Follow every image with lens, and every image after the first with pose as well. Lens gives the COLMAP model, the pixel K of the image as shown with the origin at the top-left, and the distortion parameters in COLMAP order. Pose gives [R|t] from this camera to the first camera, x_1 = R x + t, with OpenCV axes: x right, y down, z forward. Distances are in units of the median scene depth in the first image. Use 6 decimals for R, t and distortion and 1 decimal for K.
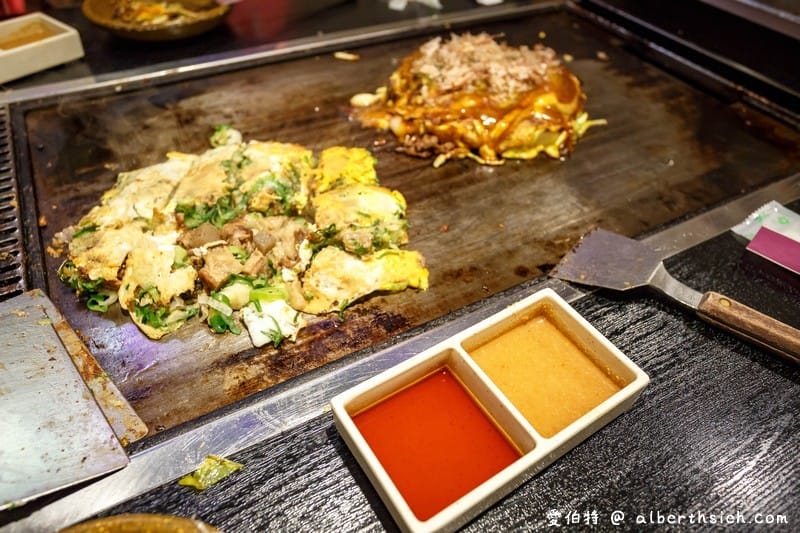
lens RADIAL K [[581.6, 0, 400.0], [0, 581.6, 275.5], [0, 0, 1]] dist [-0.062684, 0.068013]
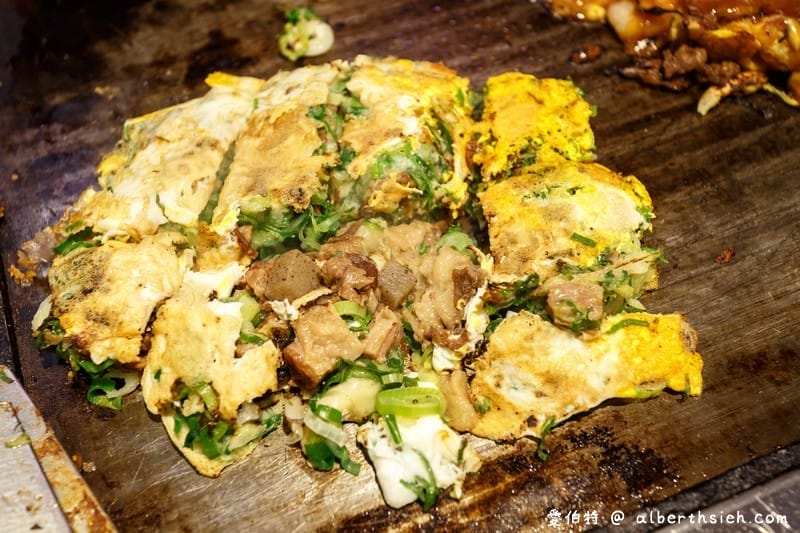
lens RADIAL K [[874.5, 0, 401.0], [0, 874.5, 291.6], [0, 0, 1]] dist [0.020178, 0.055486]
pose [[0.993001, 0.056909, -0.103486, -0.142541], [-0.036846, 0.981792, 0.186352, -0.202835], [0.112207, -0.181235, 0.977018, 0.194113]]
